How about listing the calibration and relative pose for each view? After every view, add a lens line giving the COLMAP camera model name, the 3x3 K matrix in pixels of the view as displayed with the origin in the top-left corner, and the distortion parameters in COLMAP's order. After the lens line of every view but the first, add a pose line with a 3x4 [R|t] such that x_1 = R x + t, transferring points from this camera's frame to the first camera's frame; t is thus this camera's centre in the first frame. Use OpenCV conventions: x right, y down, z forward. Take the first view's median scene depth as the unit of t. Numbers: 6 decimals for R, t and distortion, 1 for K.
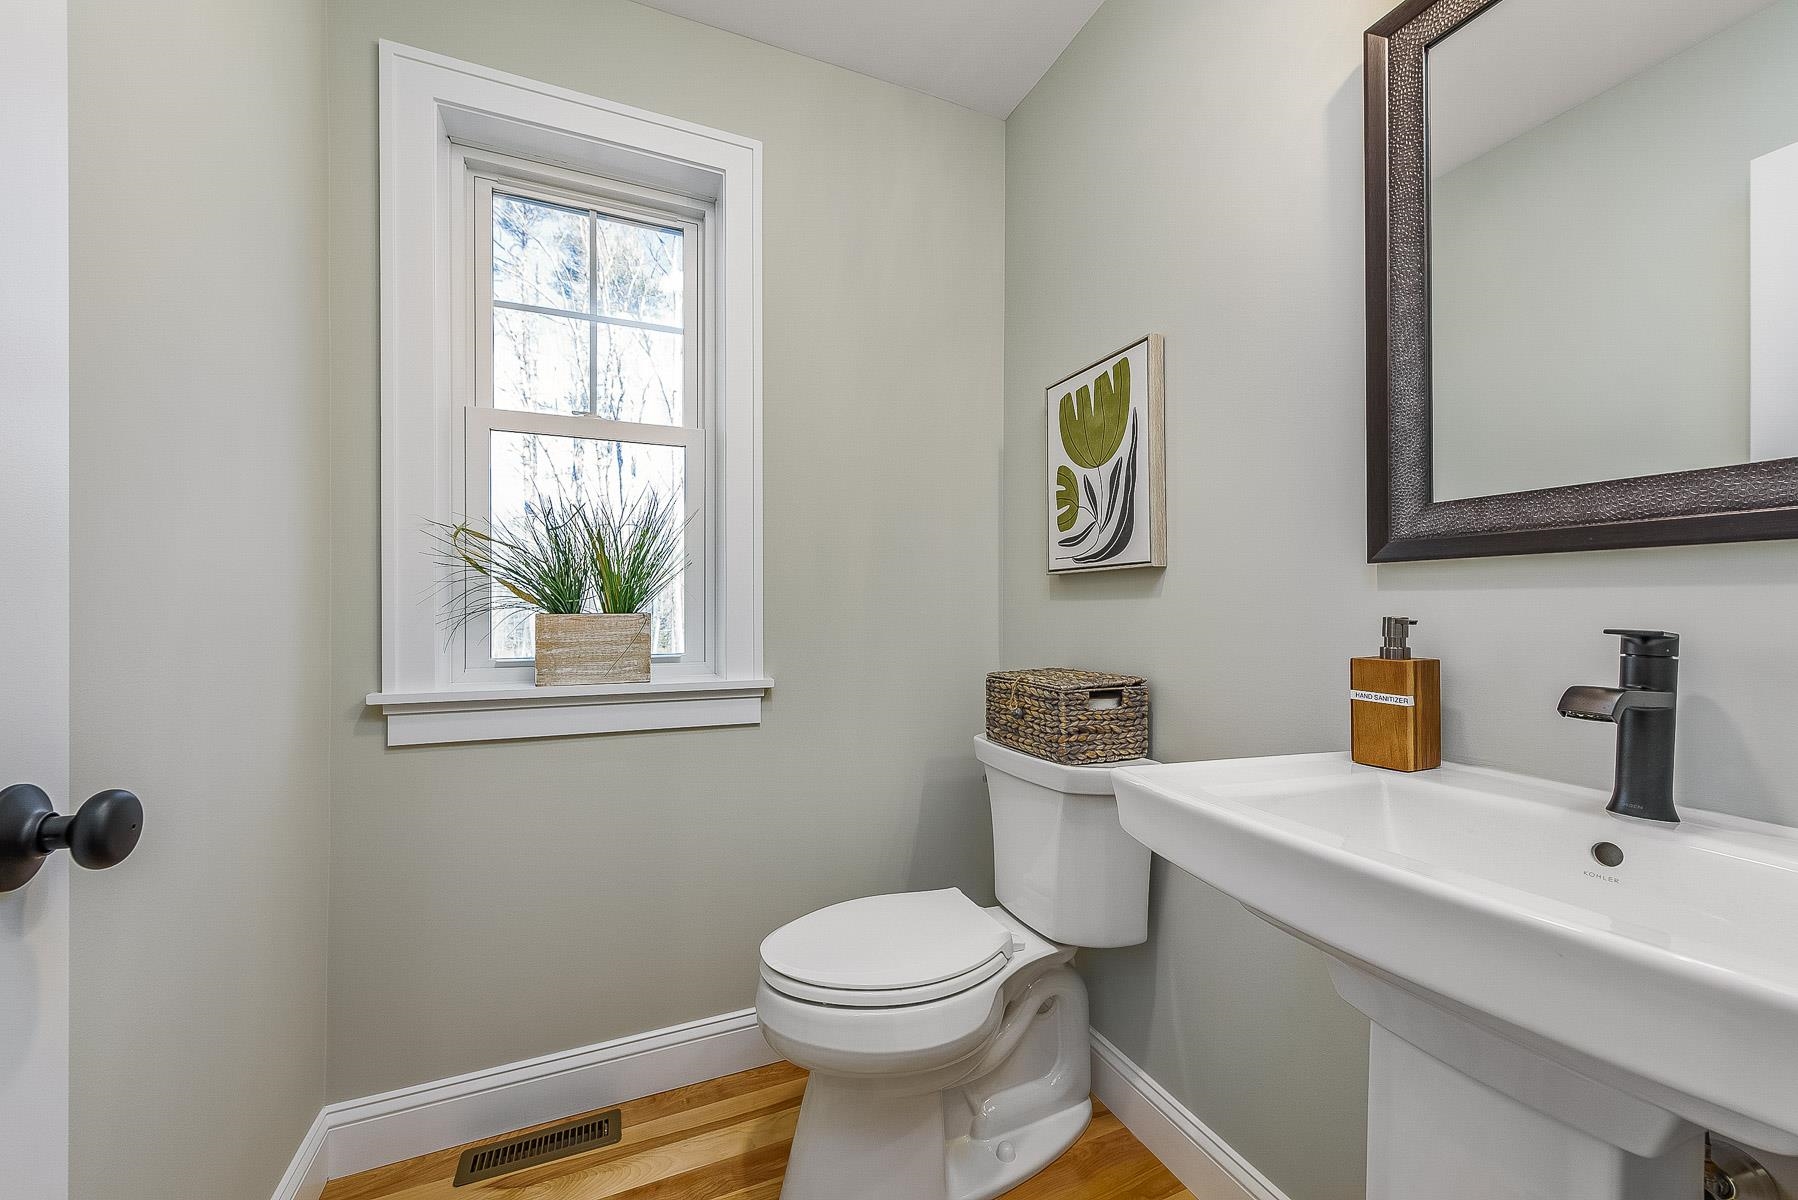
lens RADIAL K [[702.7, 0, 909.9], [0, 702.7, 605.7], [0, 0, 1]] dist [0.013354, -0.001793]
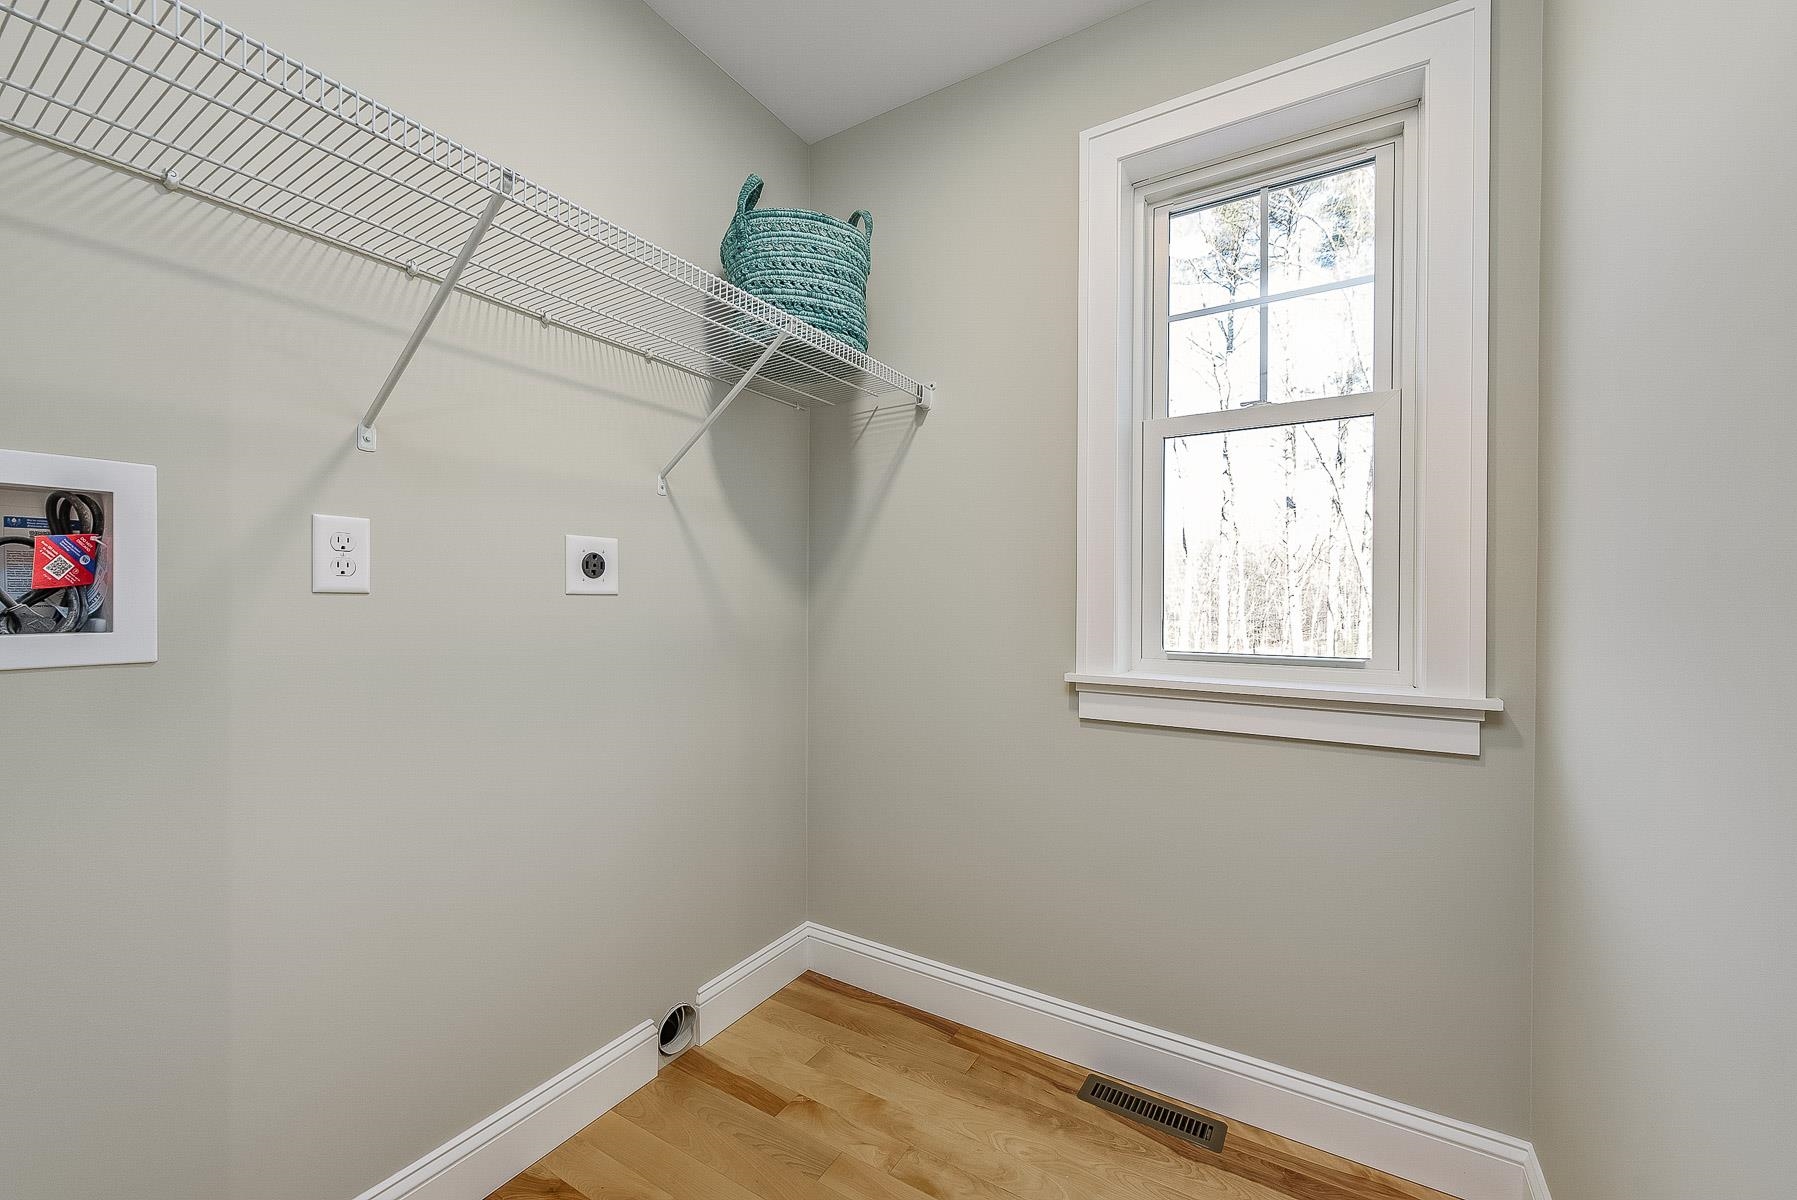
lens RADIAL K [[735.4, 0, 911.5], [0, 735.4, 601.1], [0, 0, 1]] dist [0.006335, 0.000181]
pose [[0.560972, 0.002126, -0.827832, 0.106995], [-0.003197, 0.999995, 0.000402, 0.000479], [0.827829, 0.002421, 0.560975, 0.047963]]
